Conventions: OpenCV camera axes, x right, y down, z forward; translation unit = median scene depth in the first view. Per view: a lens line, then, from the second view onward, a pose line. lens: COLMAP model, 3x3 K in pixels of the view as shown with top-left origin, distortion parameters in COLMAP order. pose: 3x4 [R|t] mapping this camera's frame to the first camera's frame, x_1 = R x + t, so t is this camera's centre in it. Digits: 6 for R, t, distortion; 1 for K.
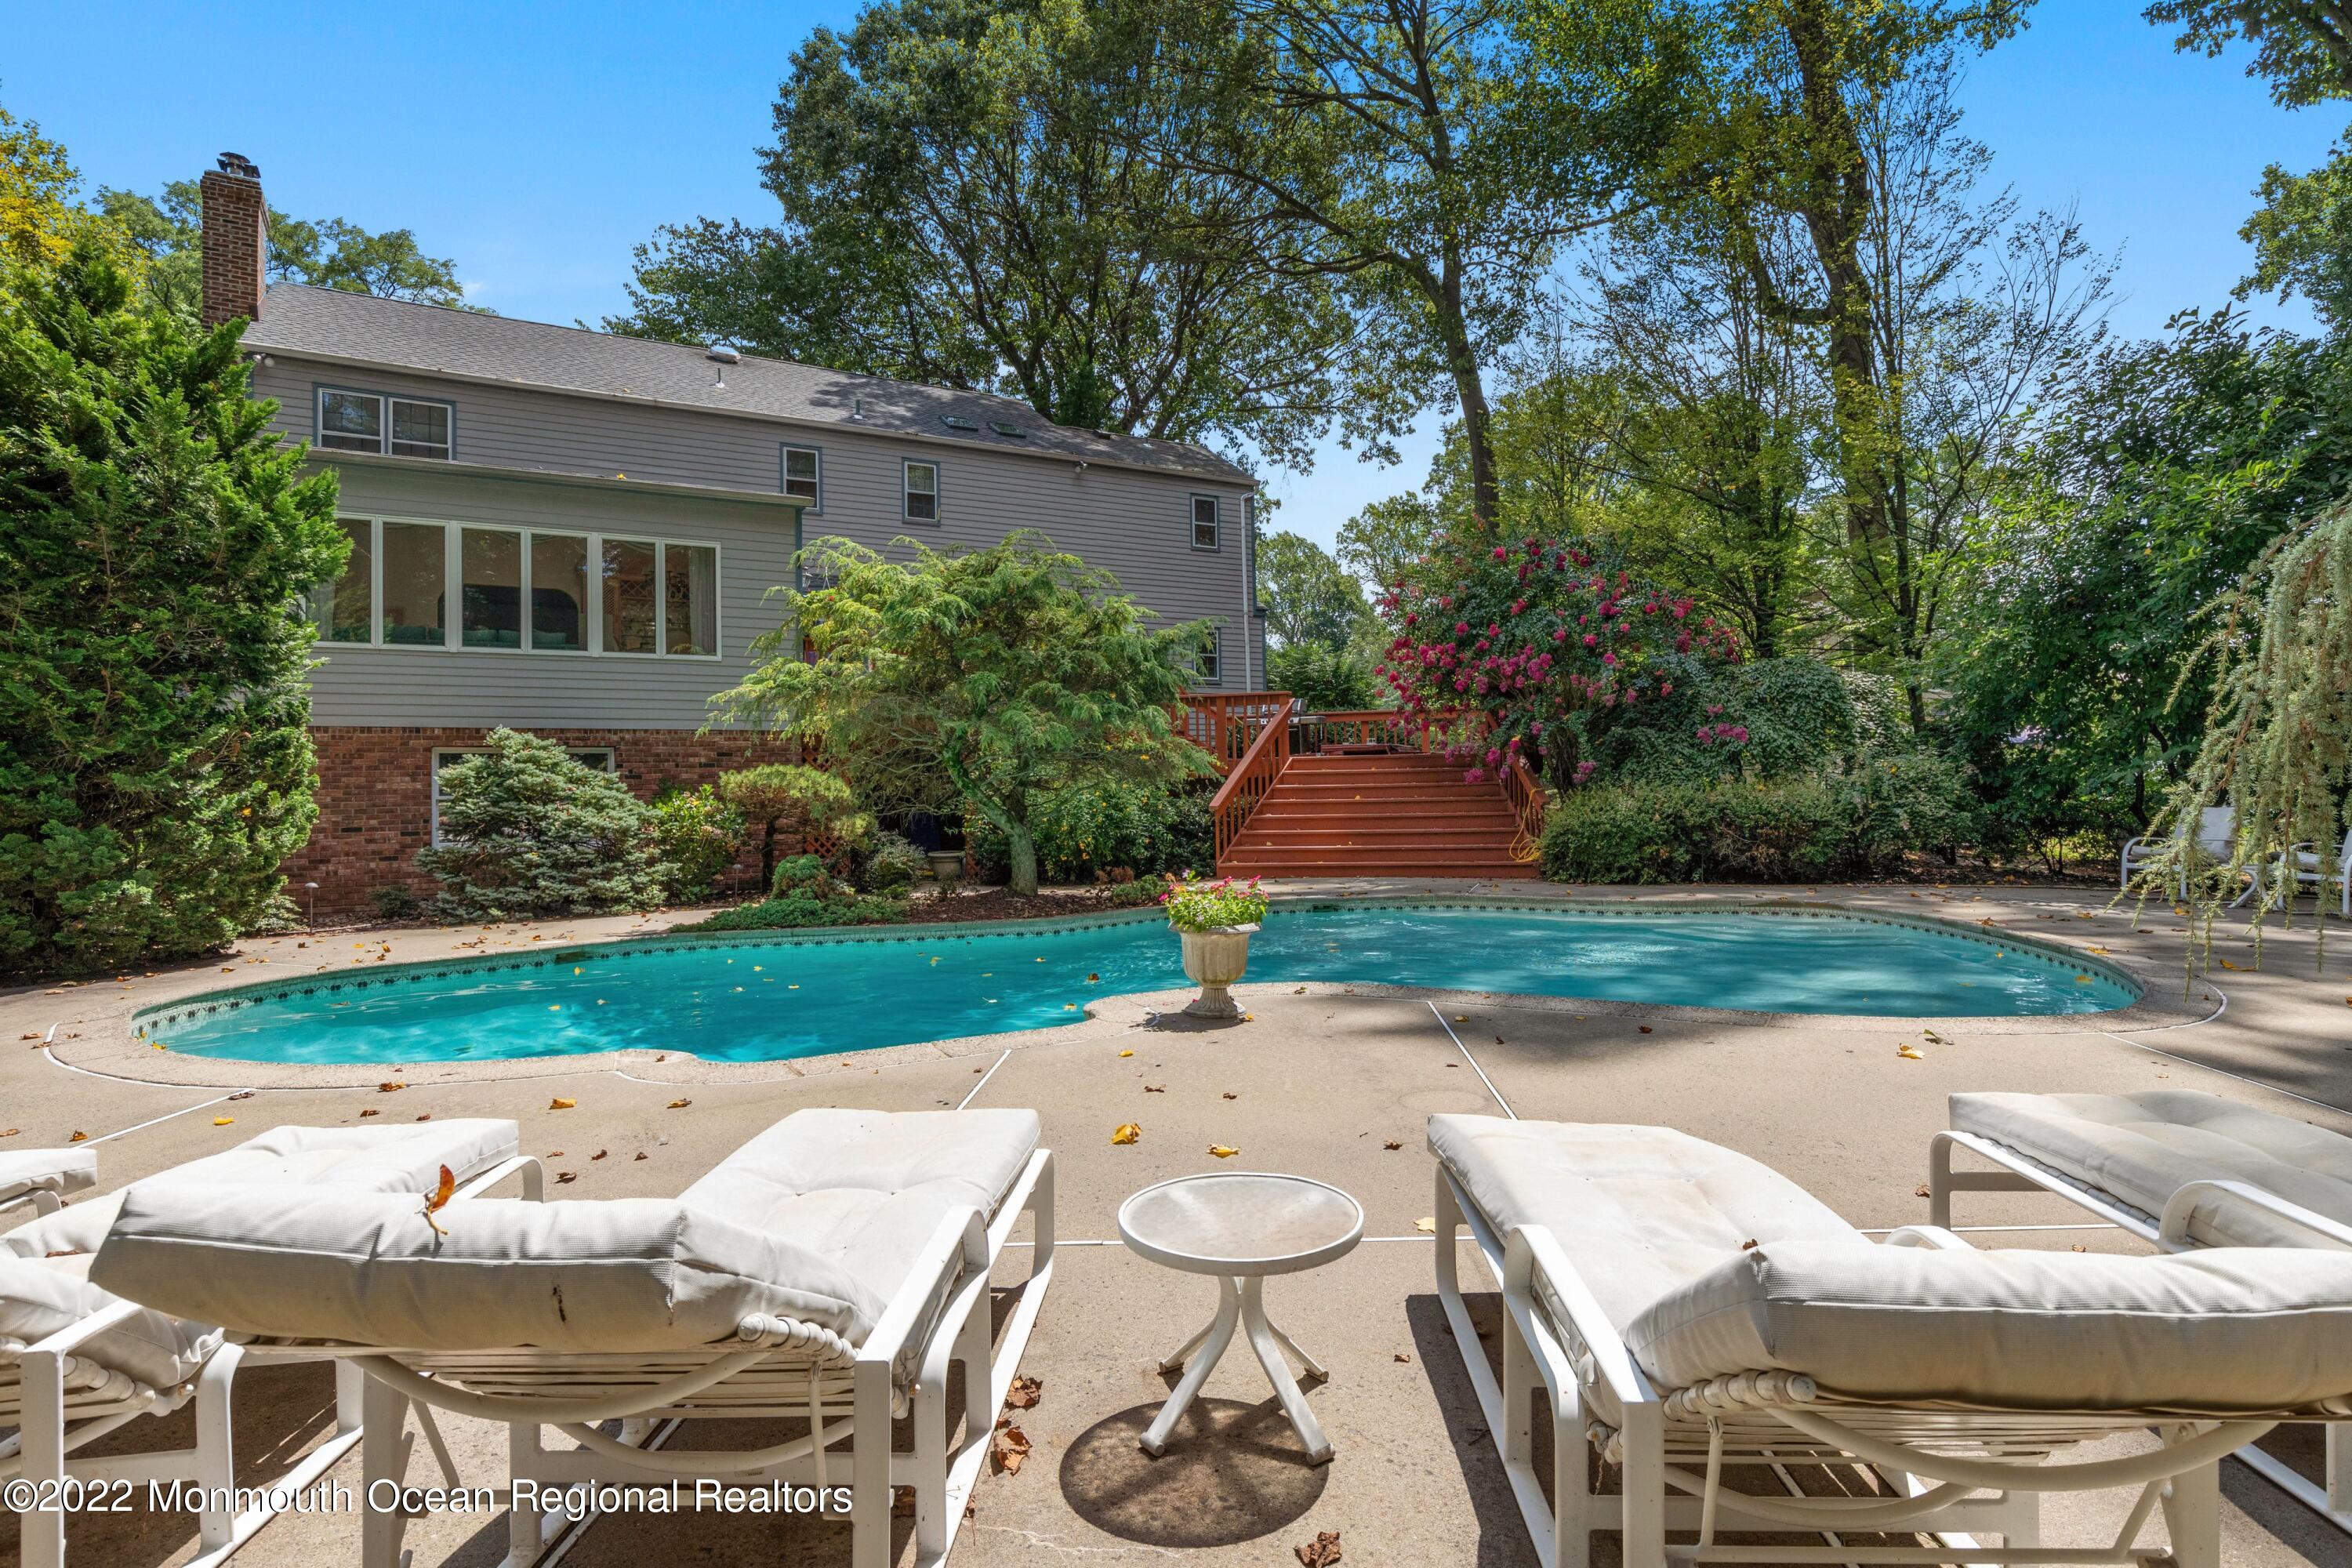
lens RADIAL K [[1258.7, 0, 1180.7], [0, 1258.7, 786.2], [0, 0, 1]] dist [0.000299, 0.000023]
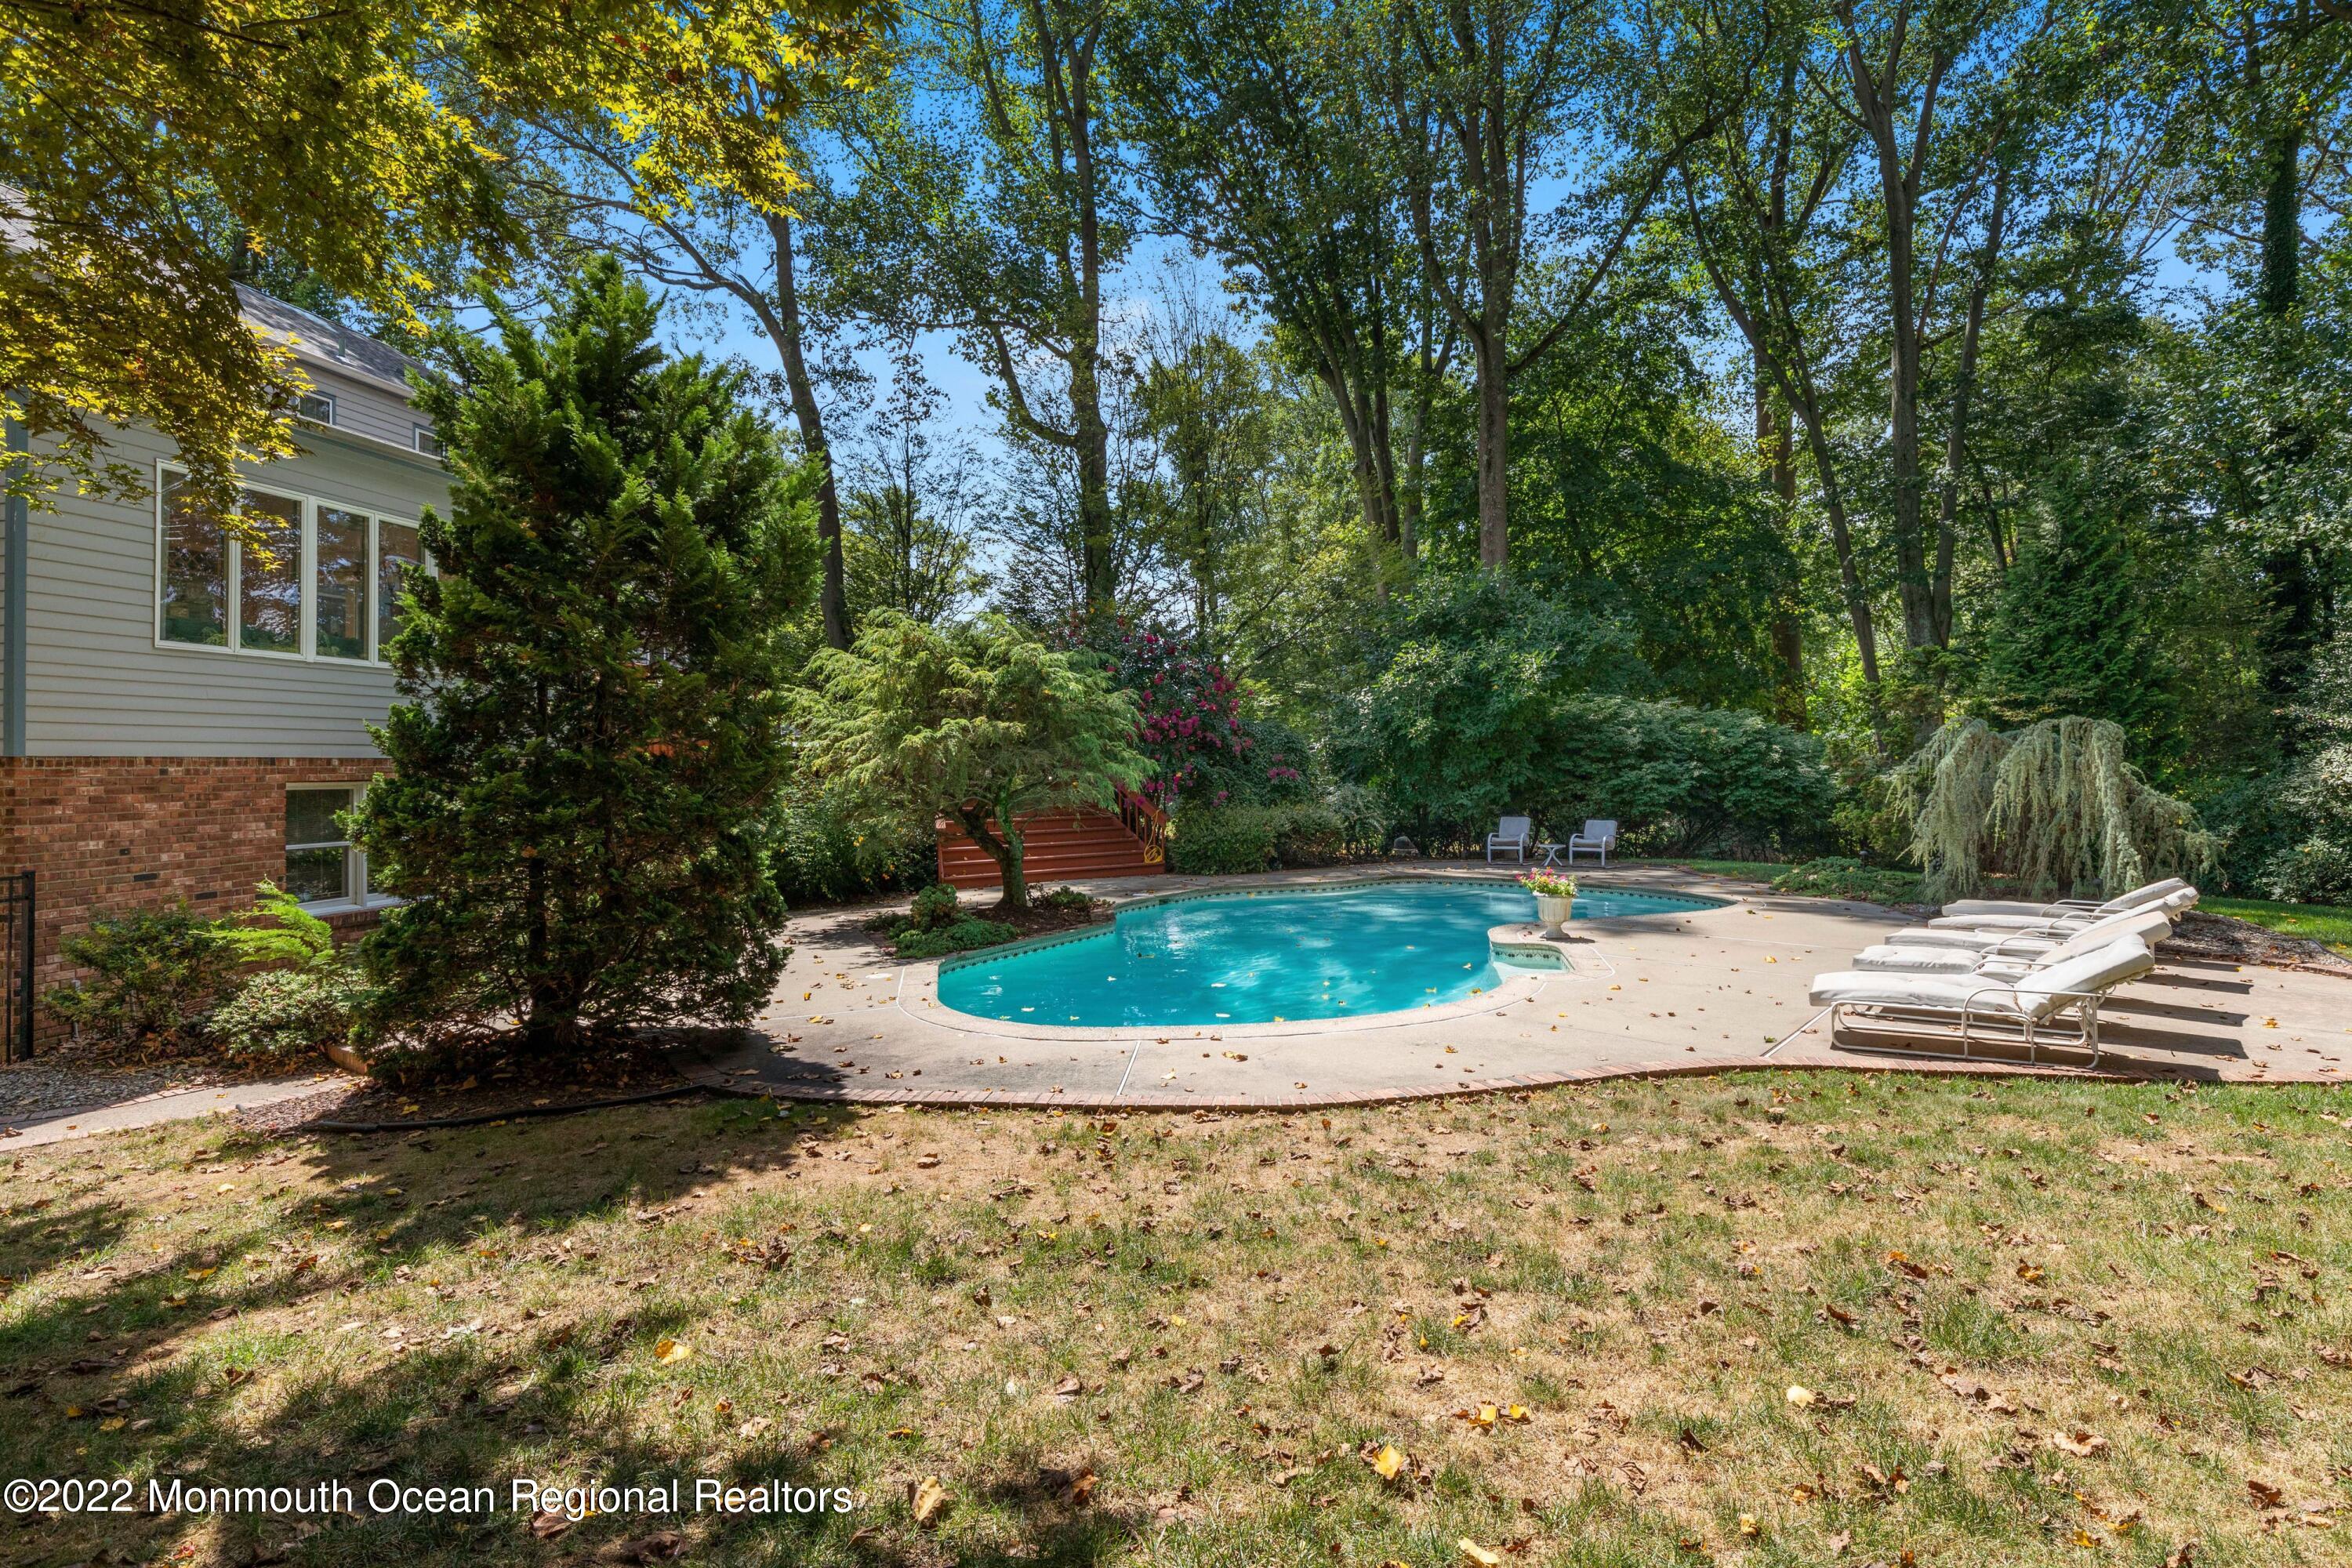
lens RADIAL K [[1346.3, 0, 1177.2], [0, 1346.3, 783.4], [0, 0, 1]] dist [-0.001255, -0.000235]
pose [[0.594147, -0.000348, 0.804356, -0.936125], [-0.006327, 0.999967, 0.005106, -0.038552], [-0.804331, -0.008122, 0.594125, 0.067131]]
